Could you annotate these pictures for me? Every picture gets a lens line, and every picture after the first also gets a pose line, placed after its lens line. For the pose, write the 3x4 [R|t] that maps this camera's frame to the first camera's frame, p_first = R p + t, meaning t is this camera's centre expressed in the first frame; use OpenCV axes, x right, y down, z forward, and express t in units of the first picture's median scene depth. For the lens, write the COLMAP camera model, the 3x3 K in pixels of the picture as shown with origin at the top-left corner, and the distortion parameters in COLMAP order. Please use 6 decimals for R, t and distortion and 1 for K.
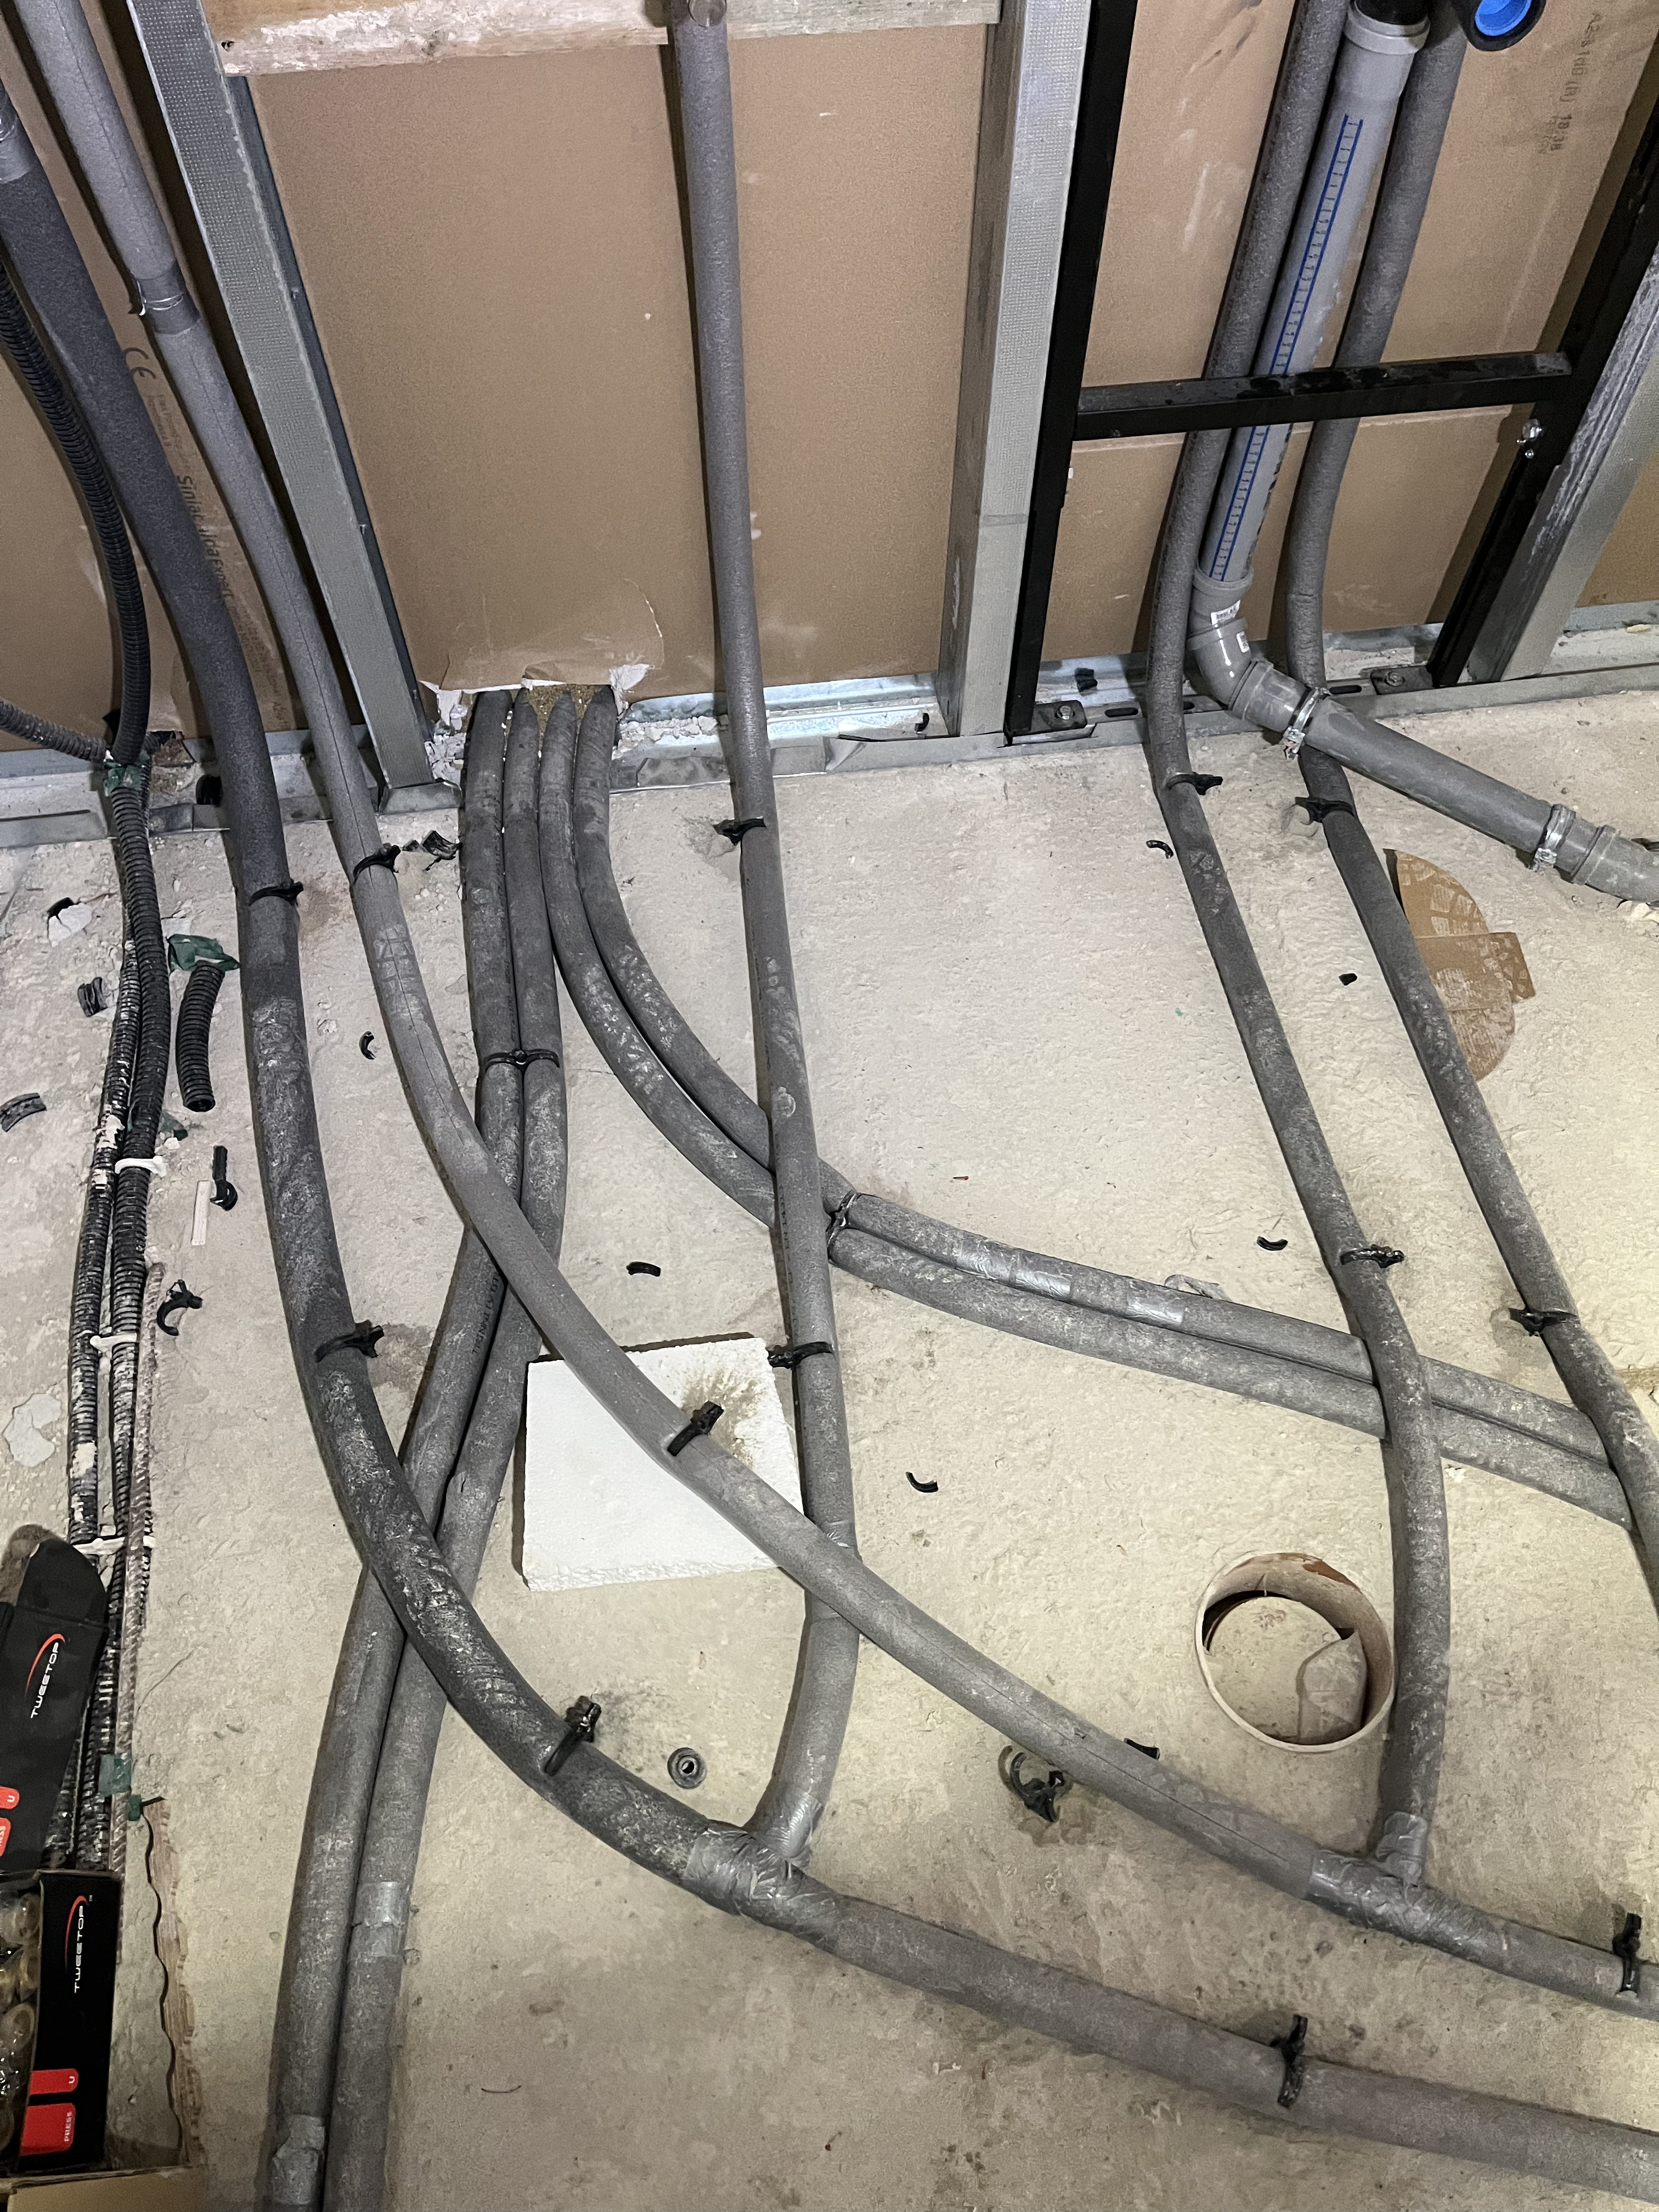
lens RADIAL K [[1665.3, 0, 856.7], [0, 1665.3, 1121.1], [0, 0, 1]] dist [0.071061, -0.093750]
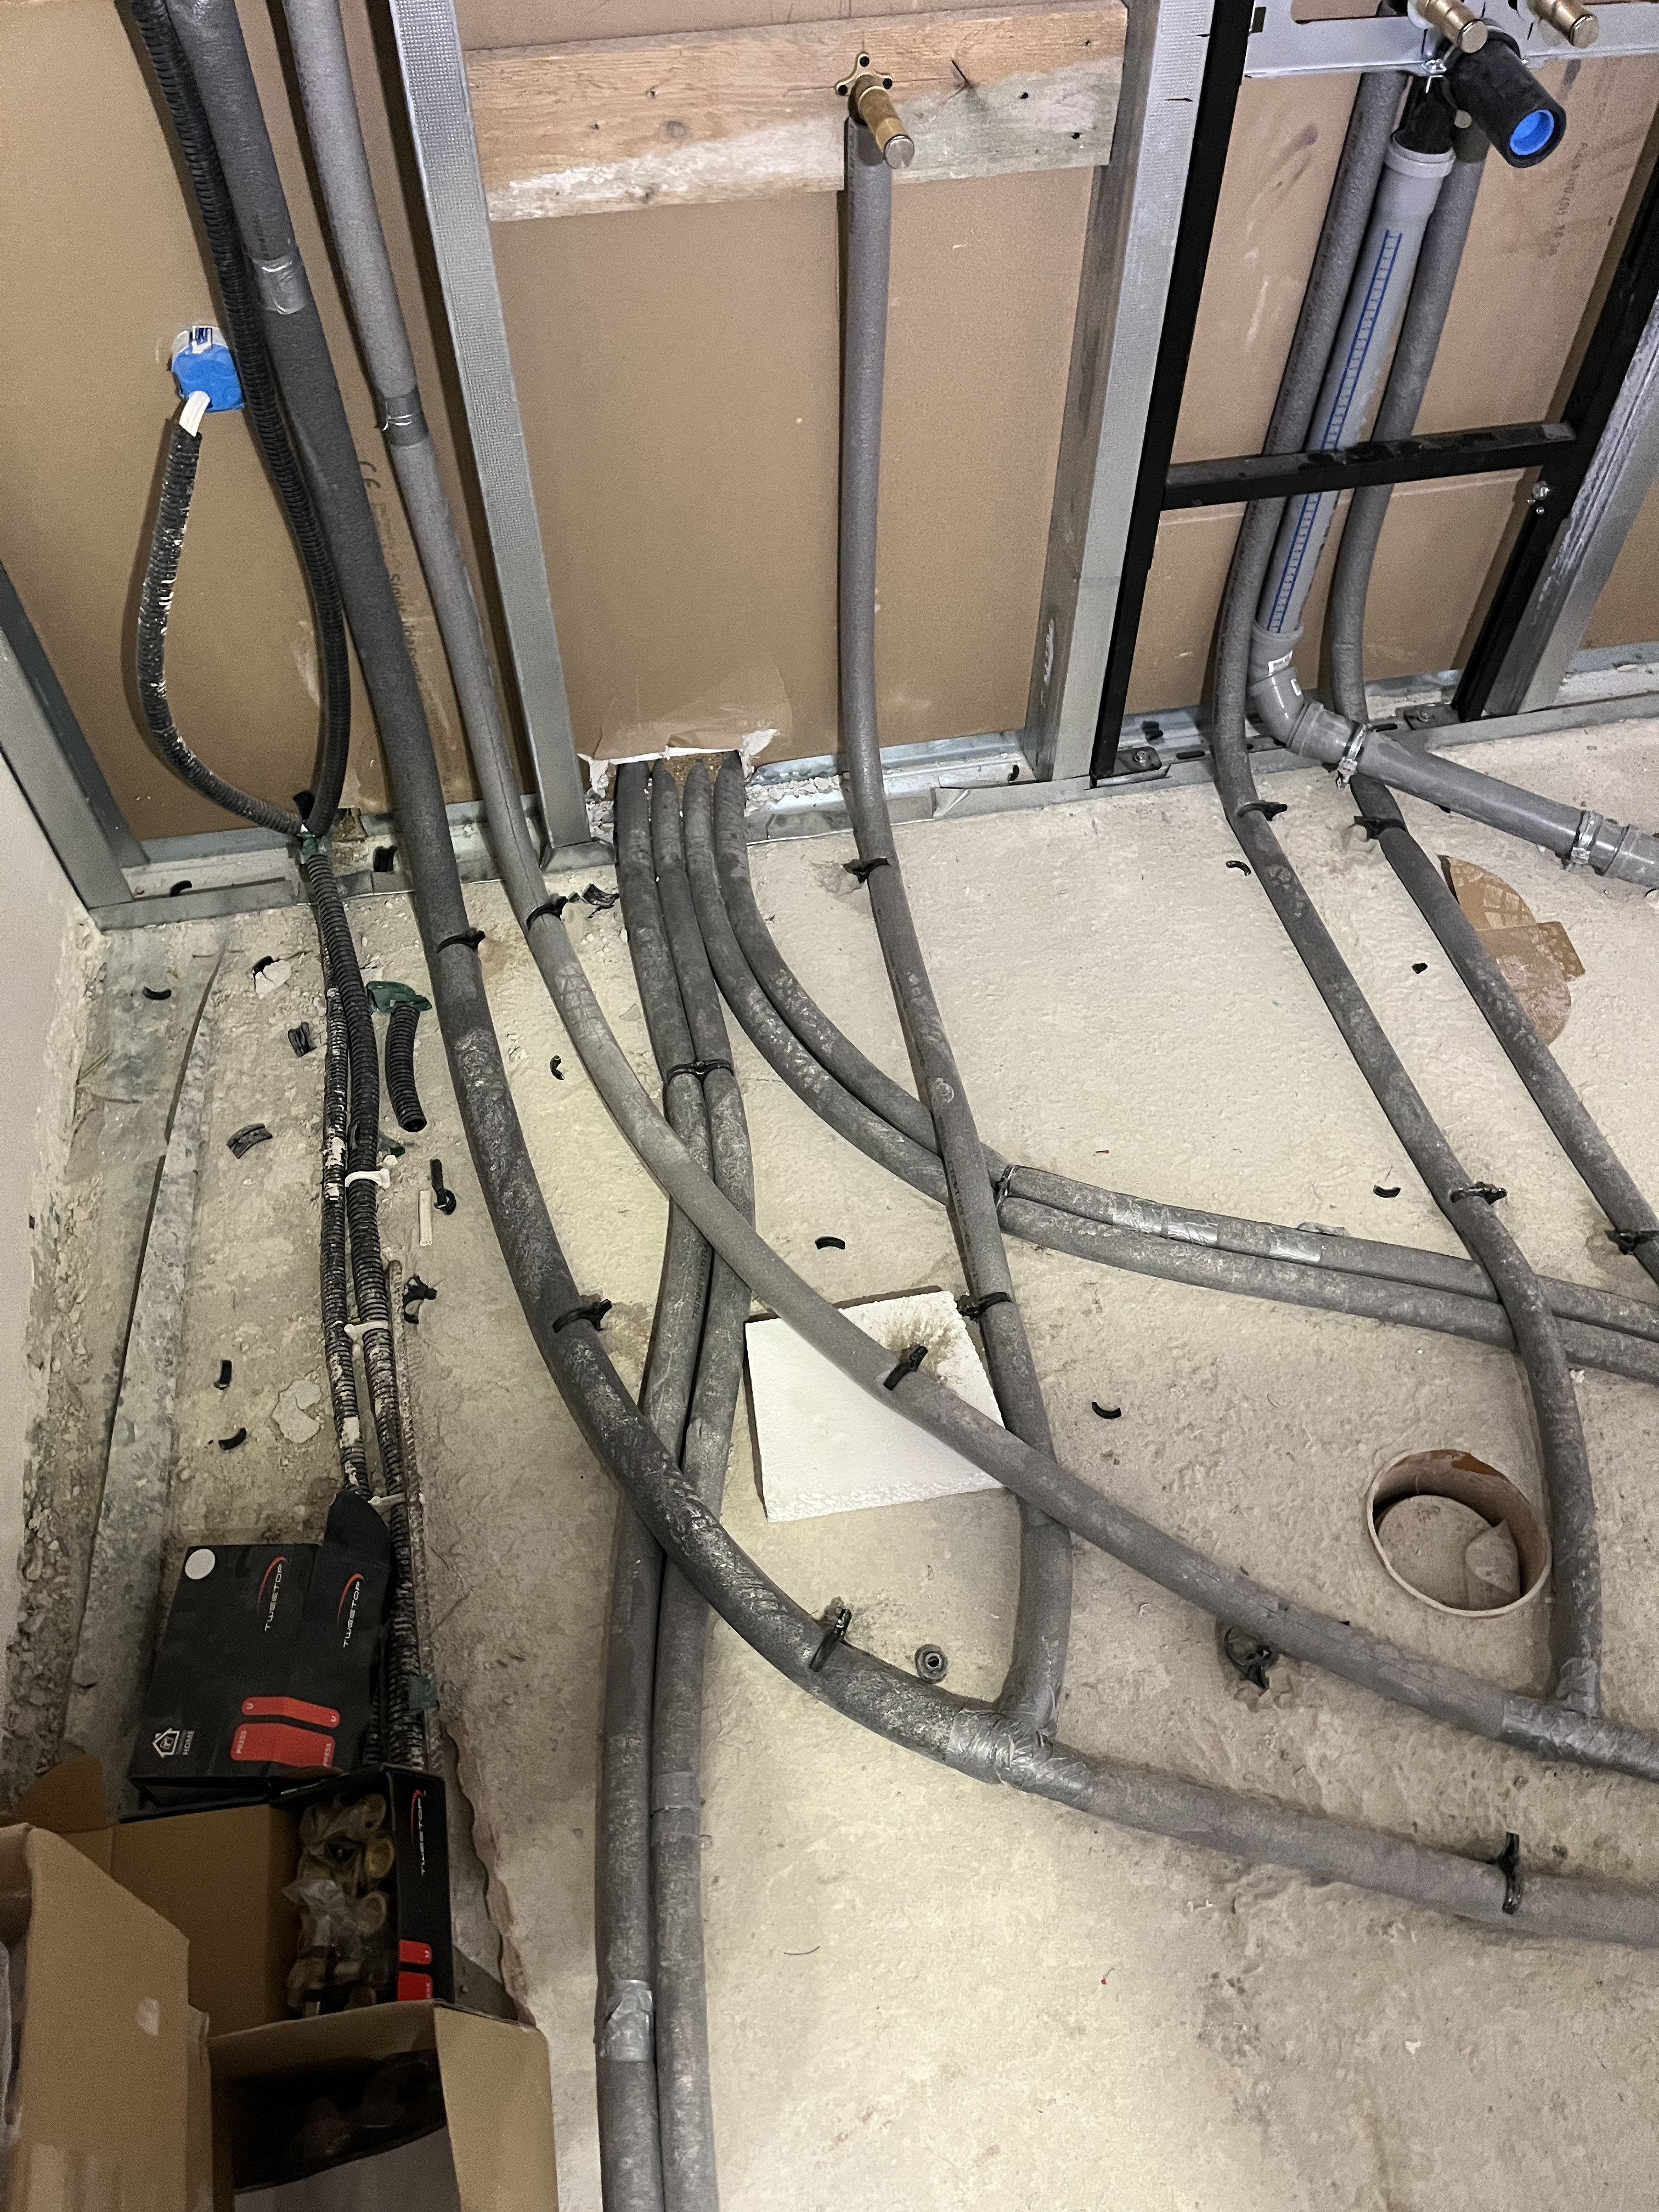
lens RADIAL K [[1665.3, 0, 858.9], [0, 1665.3, 1114.9], [0, 0, 1]] dist [0.071061, -0.093750]
pose [[0.997815, -0.053719, 0.038455, -0.142683], [0.057072, 0.994104, -0.092200, 0.103778], [-0.033275, 0.094194, 0.994998, -0.108846]]
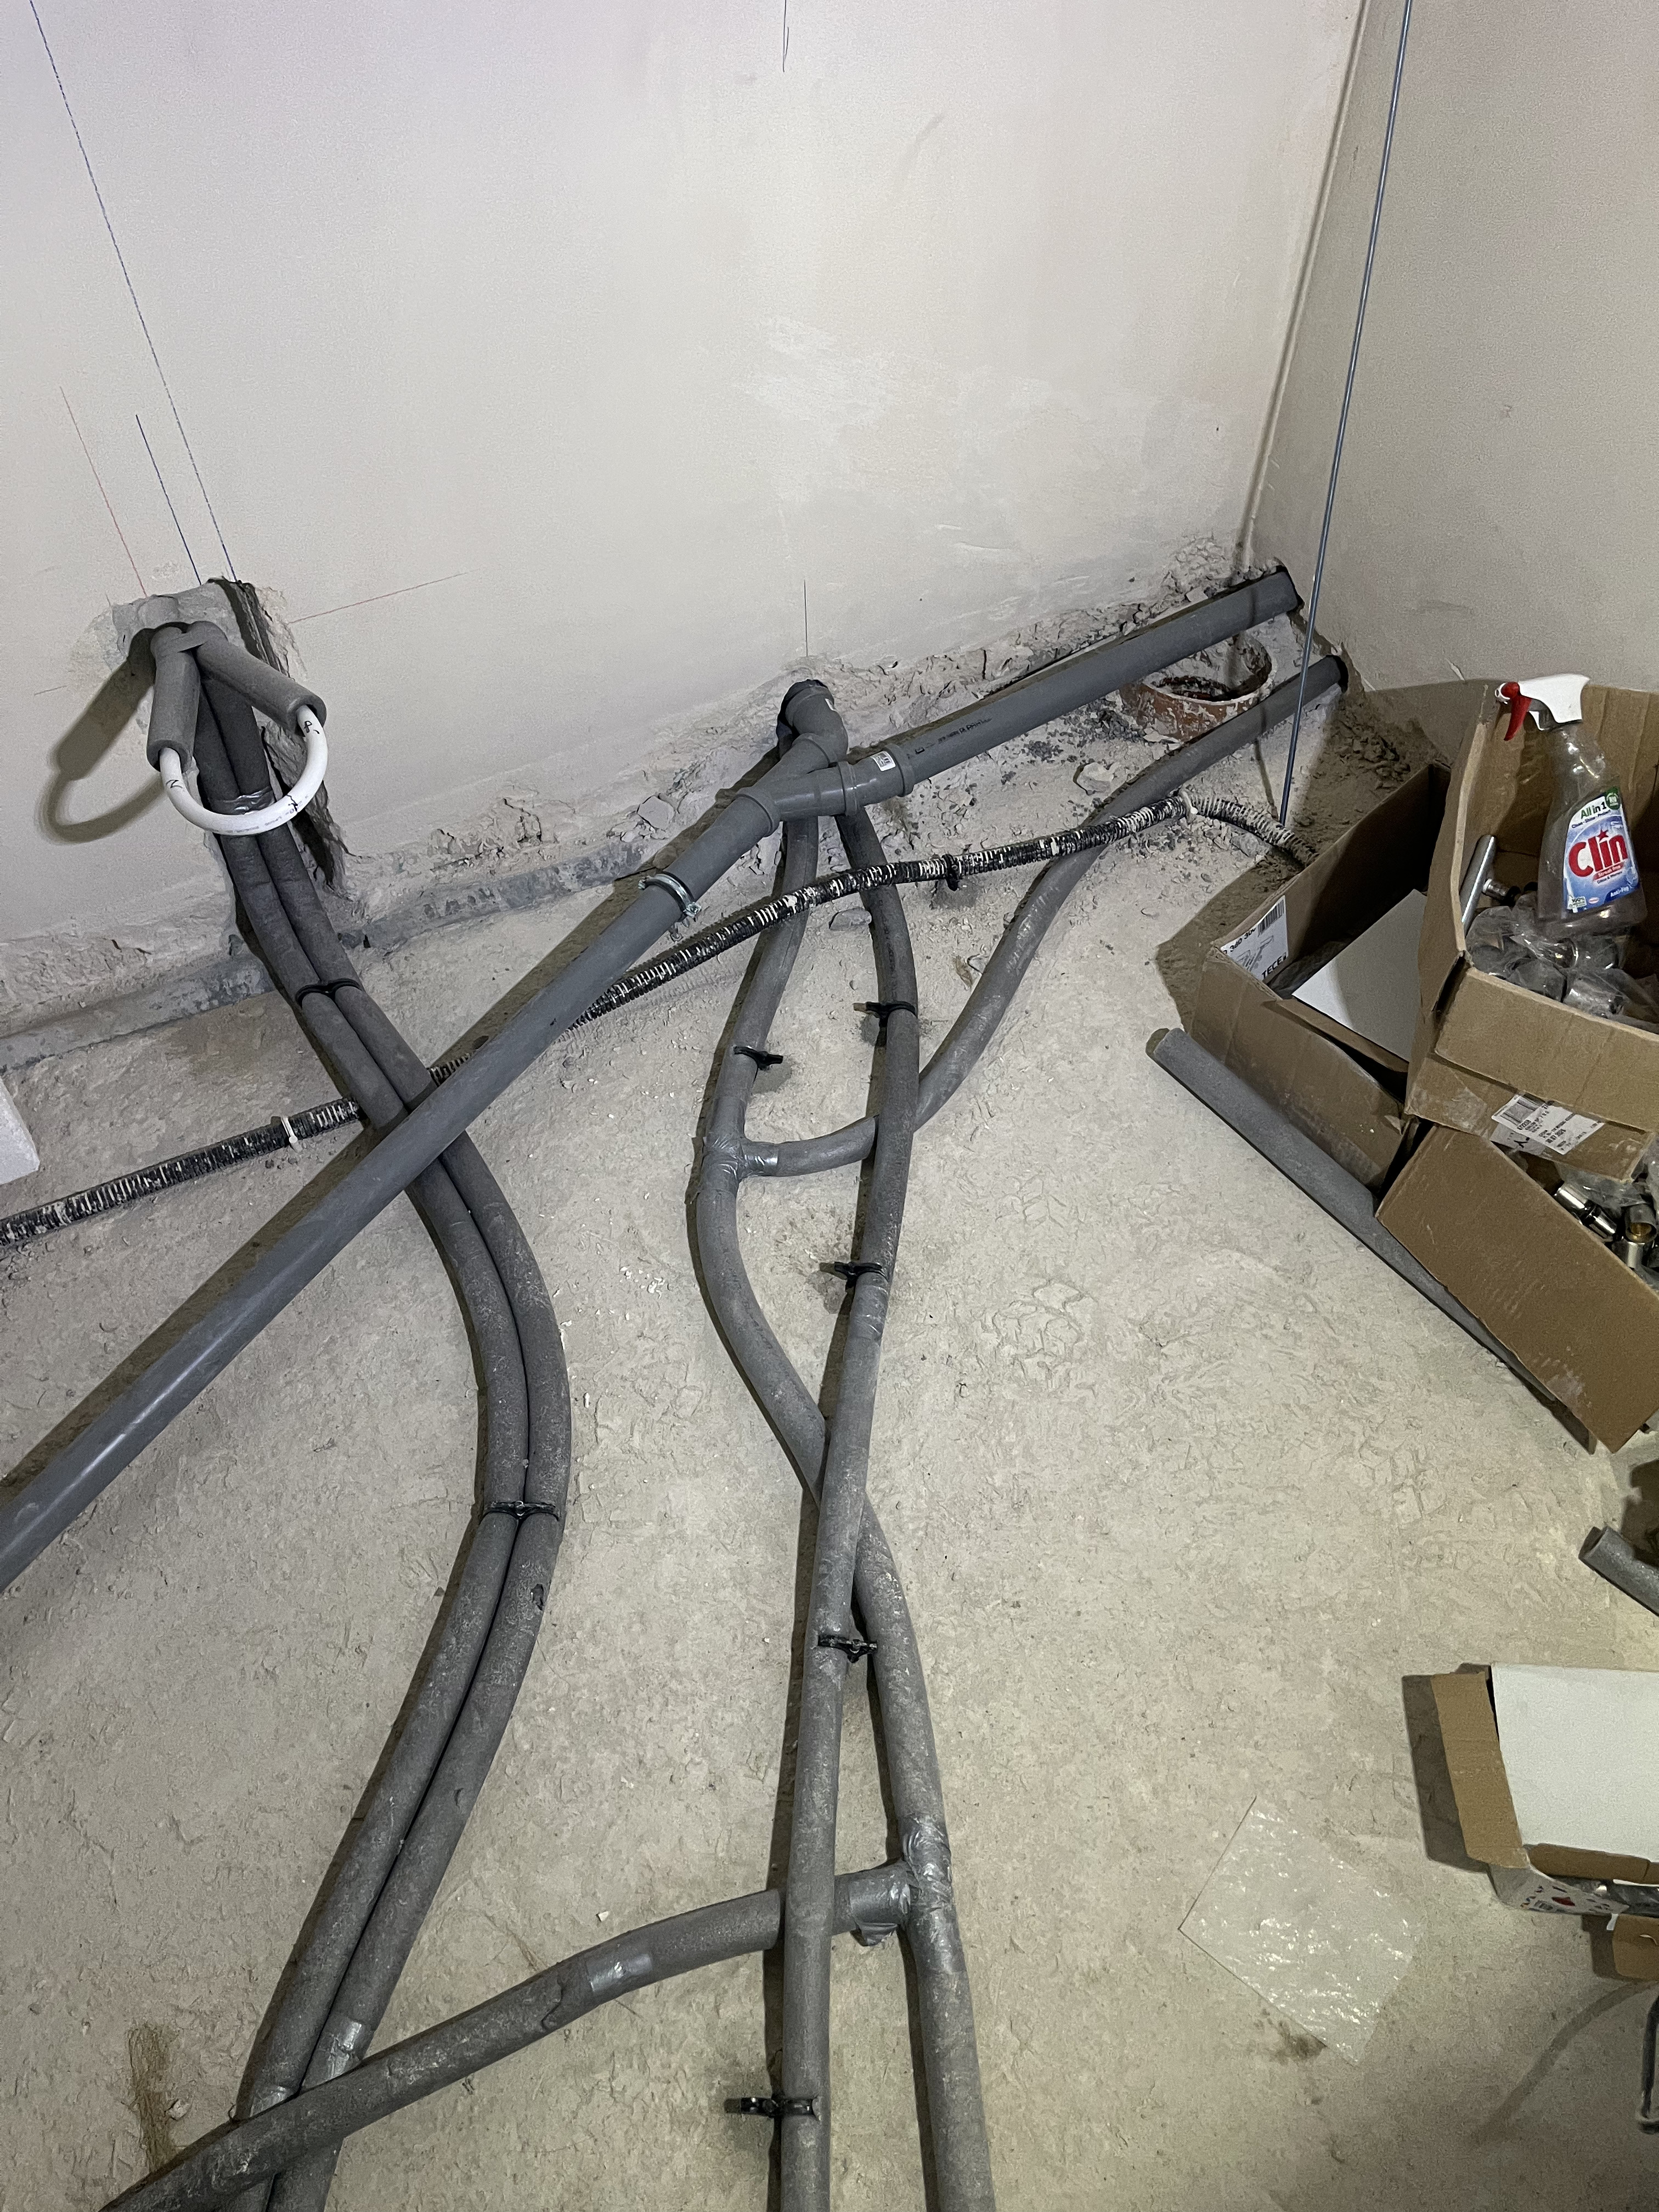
lens RADIAL K [[1665.3, 0, 839.3], [0, 1665.3, 1099.7], [0, 0, 1]] dist [0.071061, -0.093750]
pose [[-0.304475, -0.777407, 0.550394, 0.279922], [0.819955, 0.080141, 0.566790, -0.087336], [-0.484735, 0.623872, 0.613038, -0.030213]]
